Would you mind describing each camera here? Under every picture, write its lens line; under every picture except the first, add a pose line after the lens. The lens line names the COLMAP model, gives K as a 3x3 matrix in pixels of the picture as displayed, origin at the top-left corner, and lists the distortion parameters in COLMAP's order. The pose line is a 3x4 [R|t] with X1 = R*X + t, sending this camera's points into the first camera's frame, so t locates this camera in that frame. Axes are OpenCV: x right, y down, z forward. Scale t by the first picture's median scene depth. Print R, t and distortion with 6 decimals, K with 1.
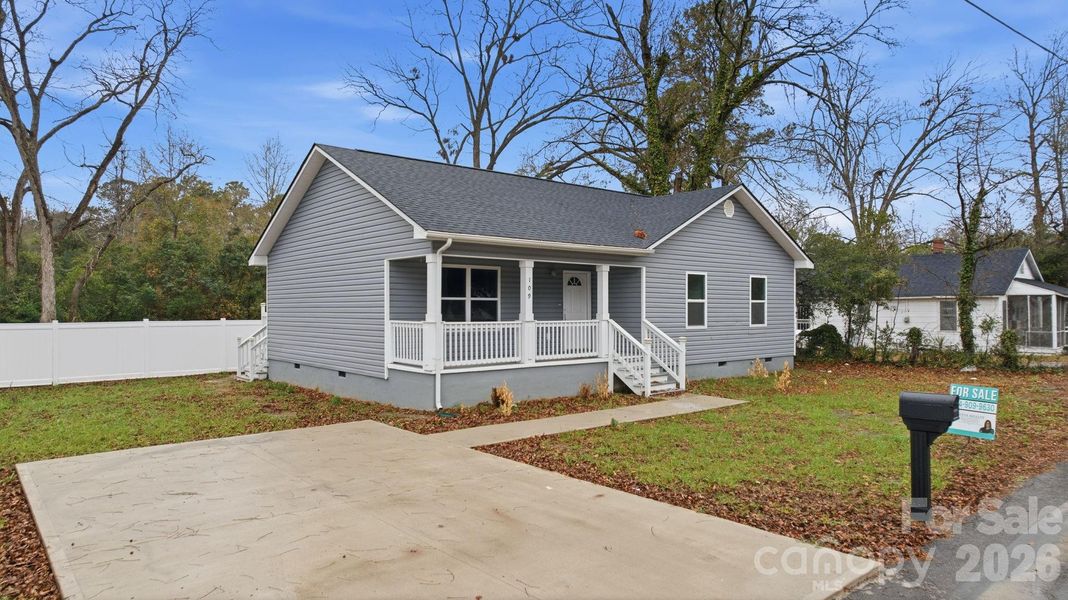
lens RADIAL K [[653.4, 0, 533.7], [0, 653.4, 300.6], [0, 0, 1]] dist [-0.006037, 0.000896]
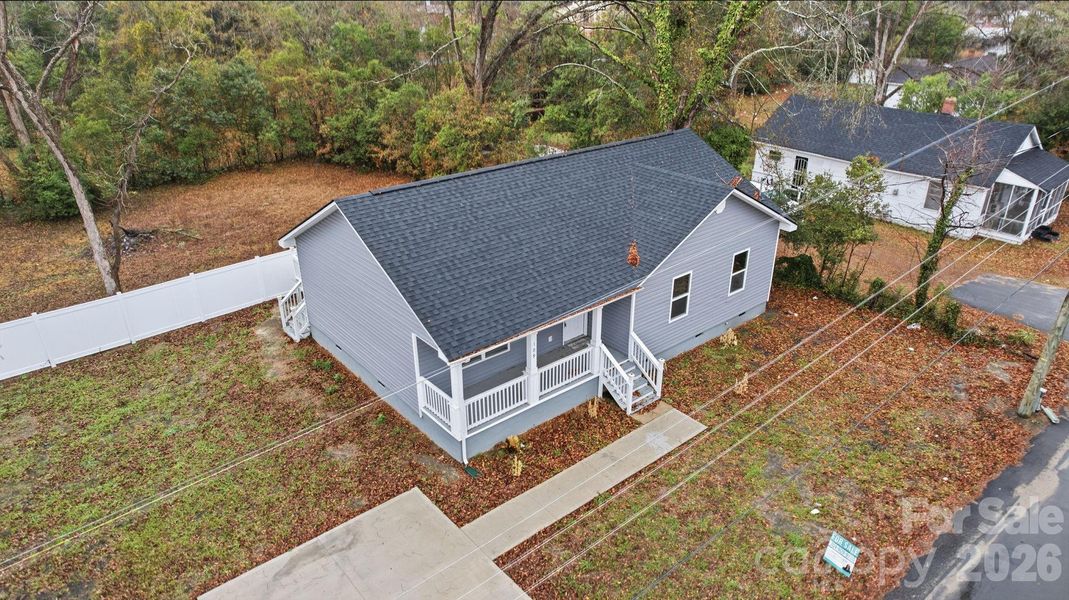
lens RADIAL K [[654.0, 0, 535.5], [0, 654.0, 301.6], [0, 0, 1]] dist [-0.006037, 0.000896]
pose [[0.999992, -0.001209, -0.003847, 0.000577], [0.002706, 0.908434, 0.418020, -0.538040], [0.002989, -0.418027, 0.908430, -0.047160]]
